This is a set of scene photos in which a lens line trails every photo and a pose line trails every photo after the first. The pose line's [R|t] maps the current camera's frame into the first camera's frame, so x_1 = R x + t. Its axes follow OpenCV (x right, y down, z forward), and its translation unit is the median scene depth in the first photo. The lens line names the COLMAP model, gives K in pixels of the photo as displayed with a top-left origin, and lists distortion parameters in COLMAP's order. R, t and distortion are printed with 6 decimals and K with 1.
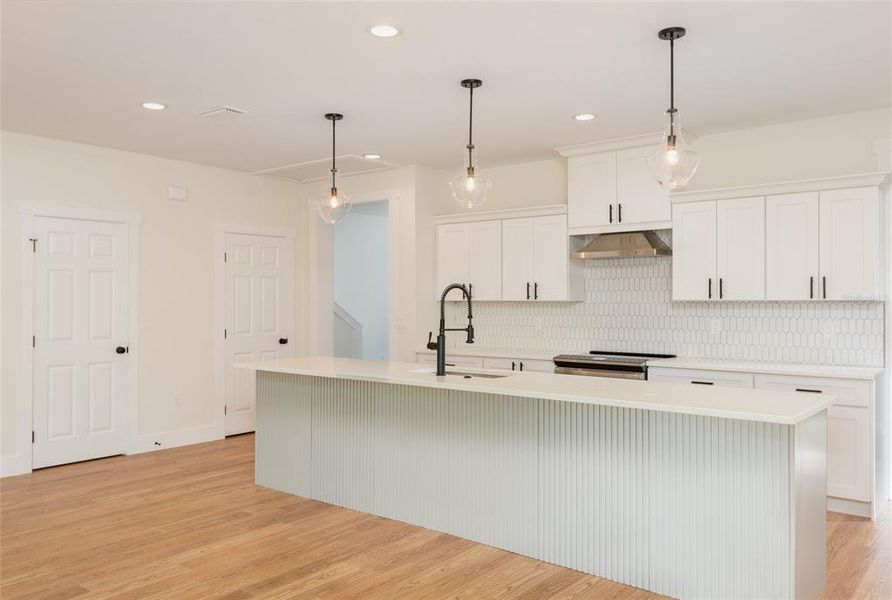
lens RADIAL K [[711.8, 0, 439.3], [0, 711.8, 300.0], [0, 0, 1]] dist [0.025583, -0.001286]
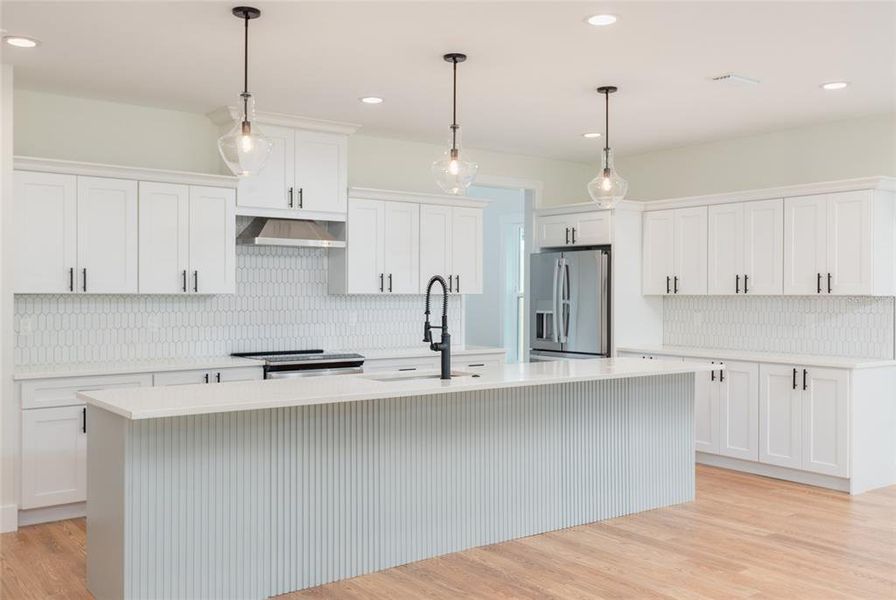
lens RADIAL K [[836.7, 0, 448.2], [0, 836.7, 300.9], [0, 0, 1]] dist [0.025176, 0.000000]
pose [[0.236125, -0.006789, 0.971699, -0.910535], [-0.002775, 0.999967, 0.007661, 0.001331], [-0.971719, -0.004506, 0.236098, 0.679342]]
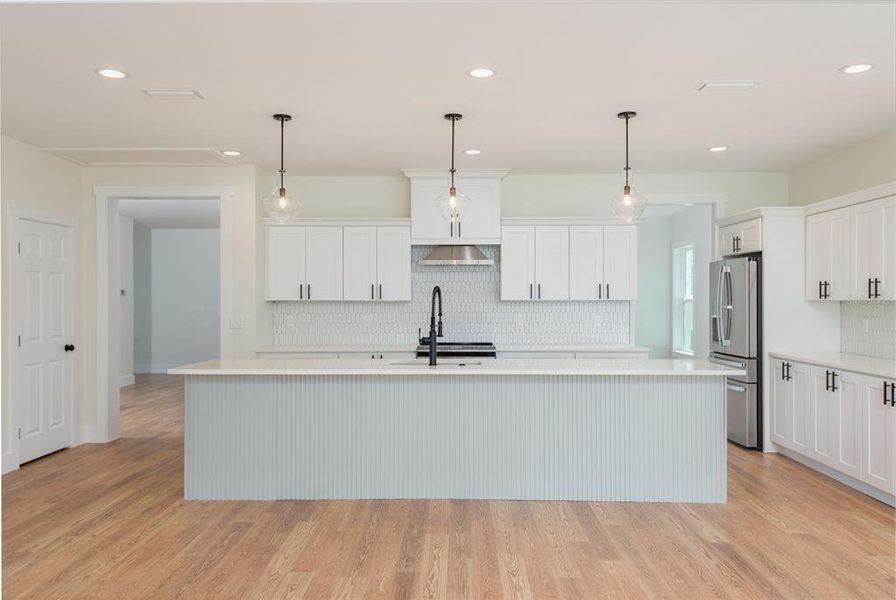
lens RADIAL K [[679.4, 0, 446.5], [0, 679.4, 299.4], [0, 0, 1]] dist [0.015011, 0.004657]
pose [[0.783776, 0.000105, 0.621044, -0.600103], [0.000357, 1.000000, -0.000619, -0.000153], [-0.621043, 0.000707, 0.783776, 0.111632]]
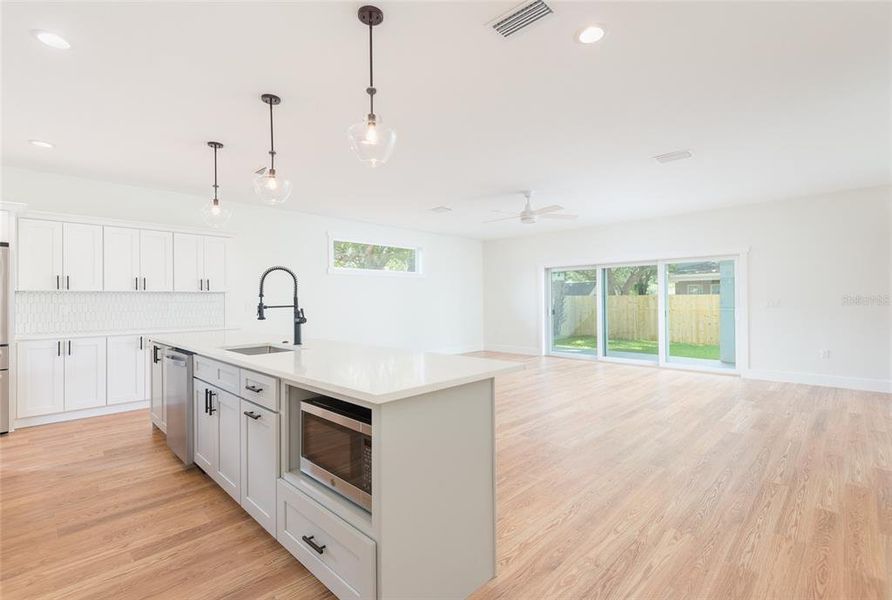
lens RADIAL K [[413.0, 0, 443.1], [0, 413.0, 297.4], [0, 0, 1]] dist [0.005301, 0.000363]
pose [[-0.995667, 0.009496, 0.092509, -0.275462], [0.008595, 0.999912, -0.010135, 0.033321], [-0.092597, -0.009296, -0.995660, 1.502222]]
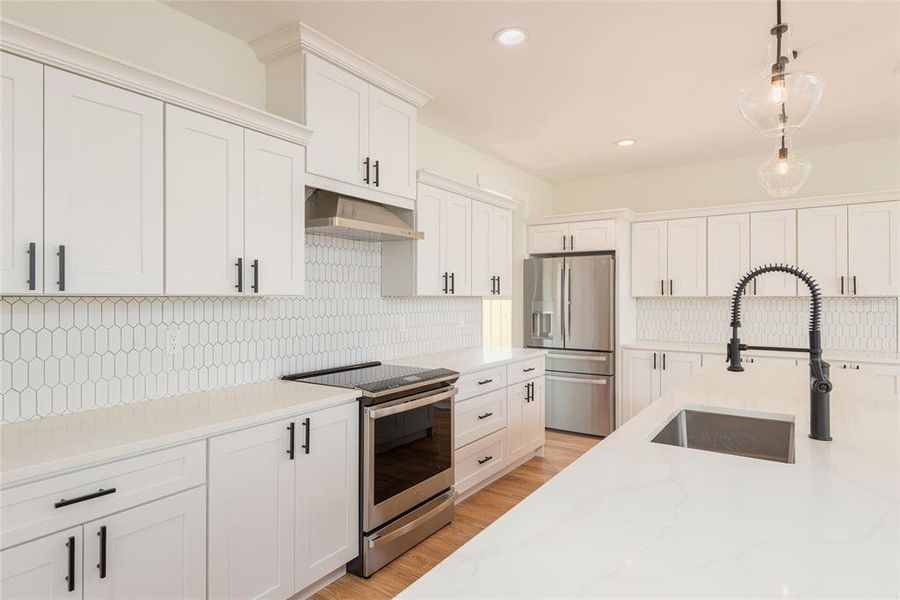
lens RADIAL K [[498.7, 0, 450.9], [0, 498.7, 298.9], [0, 0, 1]] dist [0.024788, -0.003956]
pose [[-0.089817, -0.003914, 0.995951, -0.310348], [-0.001849, 0.999991, 0.003763, 0.002731], [-0.995957, -0.001504, -0.089824, 1.176797]]
